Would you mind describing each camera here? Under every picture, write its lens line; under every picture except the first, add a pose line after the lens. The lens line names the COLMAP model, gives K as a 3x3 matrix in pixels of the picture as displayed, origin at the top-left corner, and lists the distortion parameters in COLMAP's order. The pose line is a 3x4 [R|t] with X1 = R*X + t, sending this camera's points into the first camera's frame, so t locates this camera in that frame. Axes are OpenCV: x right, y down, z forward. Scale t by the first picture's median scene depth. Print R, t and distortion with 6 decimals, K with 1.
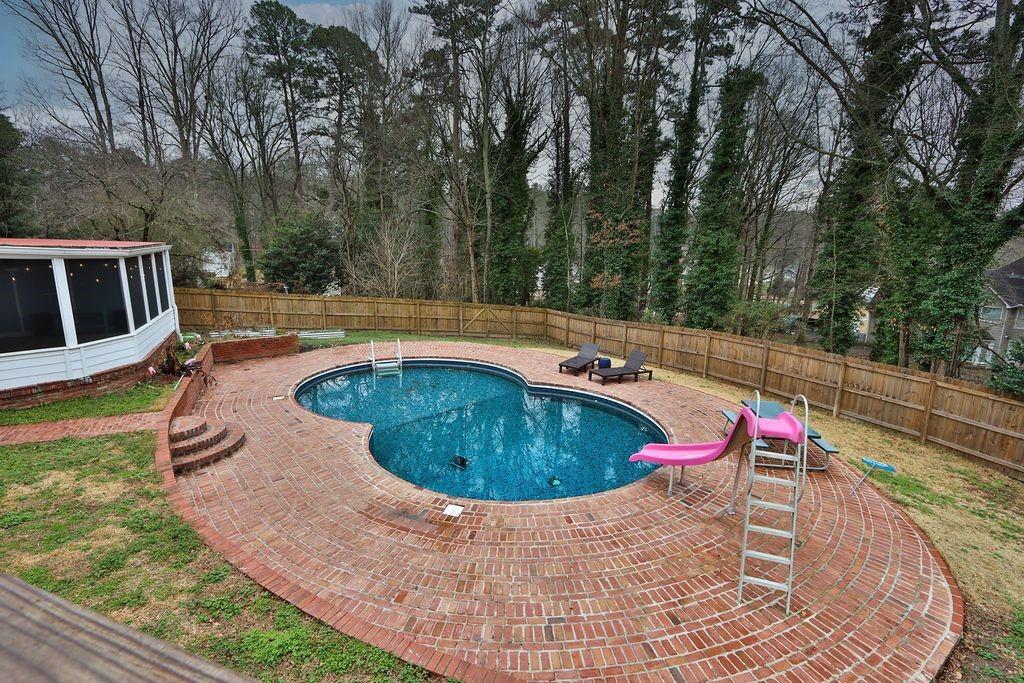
lens RADIAL K [[488.7, 0, 502.3], [0, 488.7, 336.4], [0, 0, 1]] dist [-0.014163, 0.001401]
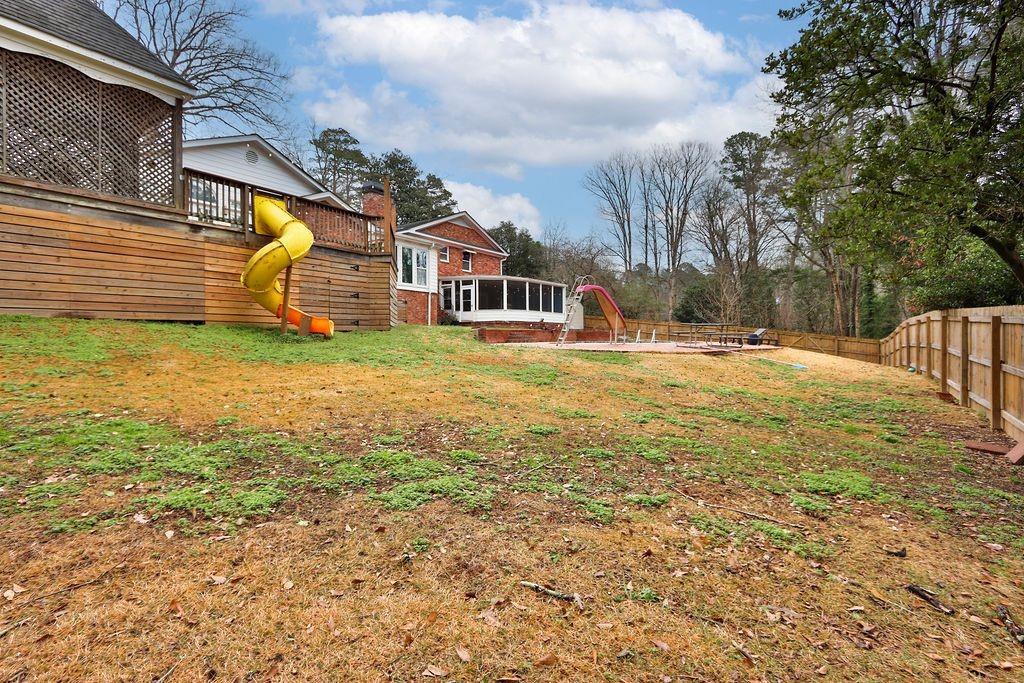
lens RADIAL K [[472.7, 0, 501.5], [0, 472.7, 339.2], [0, 0, 1]] dist [-0.018084, 0.001666]
pose [[0.497801, -0.001241, -0.867290, 0.906461], [-0.164633, 0.981682, -0.095900, 0.272424], [0.851522, 0.190524, 0.488478, -0.218187]]
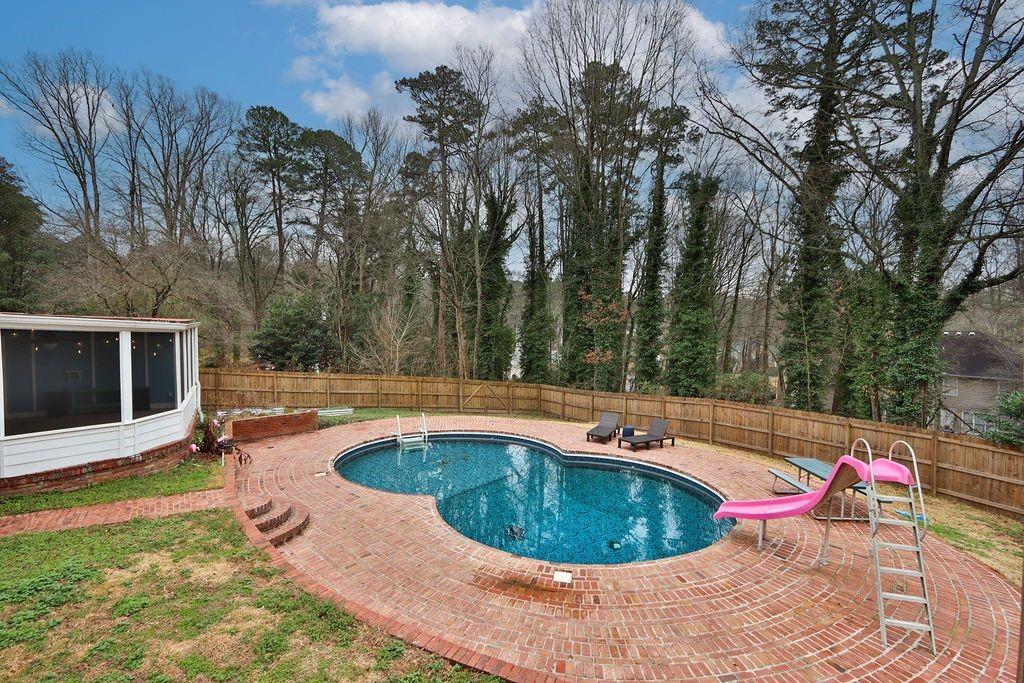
lens RADIAL K [[473.6, 0, 503.9], [0, 473.6, 334.3], [0, 0, 1]] dist [-0.014308, 0.001488]
pose [[0.995639, -0.006845, 0.093035, -0.133671], [0.022589, 0.985315, -0.169247, 0.013807], [-0.090511, 0.170610, 0.981173, -0.005375]]
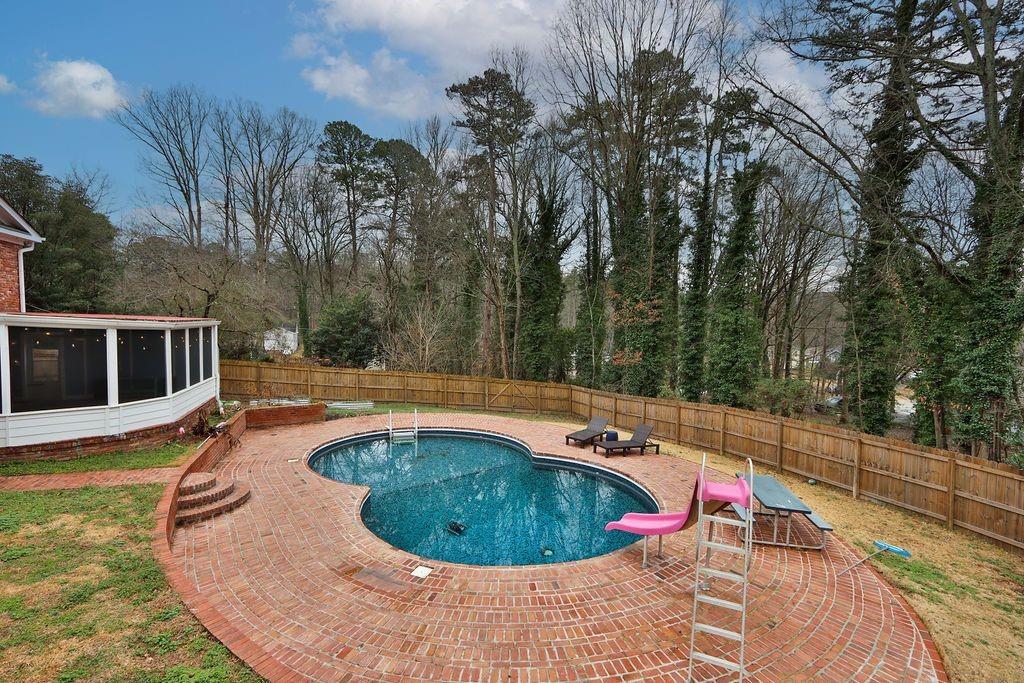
lens RADIAL K [[473.6, 0, 503.9], [0, 473.6, 334.3], [0, 0, 1]] dist [-0.014308, 0.001488]
pose [[0.995757, 0.002447, -0.091988, 0.069334], [-0.017970, 0.985570, -0.168309, 0.014313], [0.090249, 0.169248, 0.981433, -0.012281]]
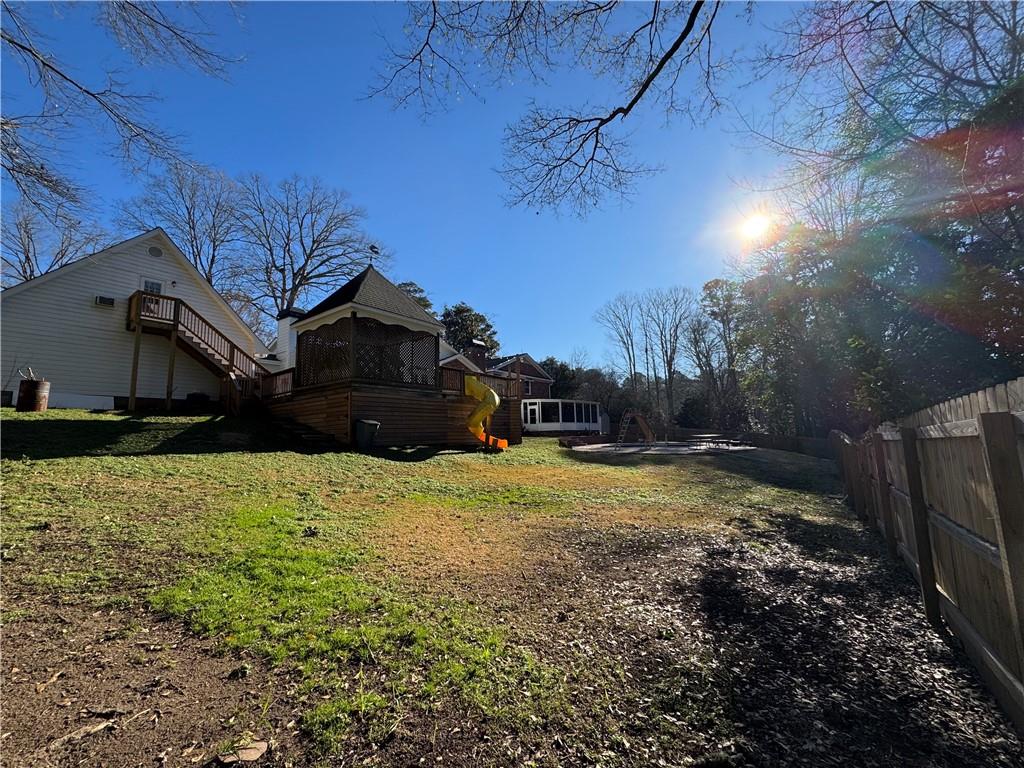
lens RADIAL K [[407.3, 0, 512.0], [0, 407.3, 384.0], [0, 0, 1]] dist [-0.003555, -0.000445]
pose [[0.485687, -0.122993, -0.865437, 1.156044], [-0.148059, 0.964172, -0.220116, 0.310925], [0.861503, 0.235043, 0.450076, -0.595853]]
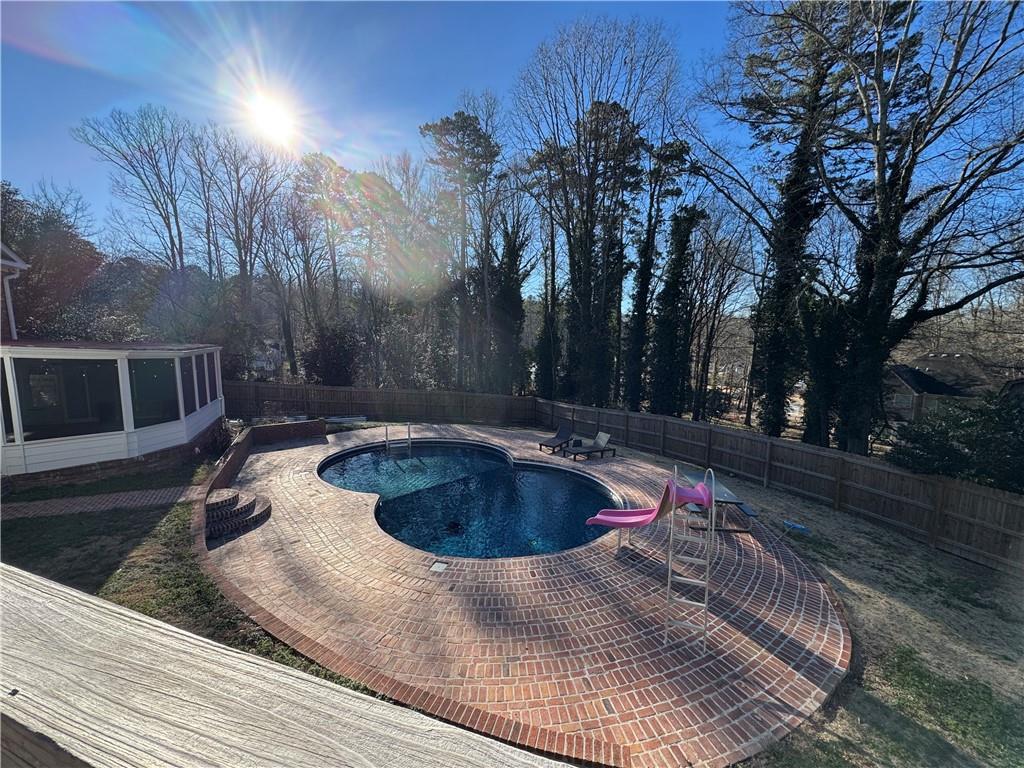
lens RADIAL K [[407.3, 0, 512.0], [0, 407.3, 384.0], [0, 0, 1]] dist [-0.003555, -0.000445]
pose [[0.999881, -0.001212, 0.015406, 0.029032], [0.002547, 0.996211, -0.086932, -0.002684], [-0.015243, 0.086961, 0.996095, -0.020045]]
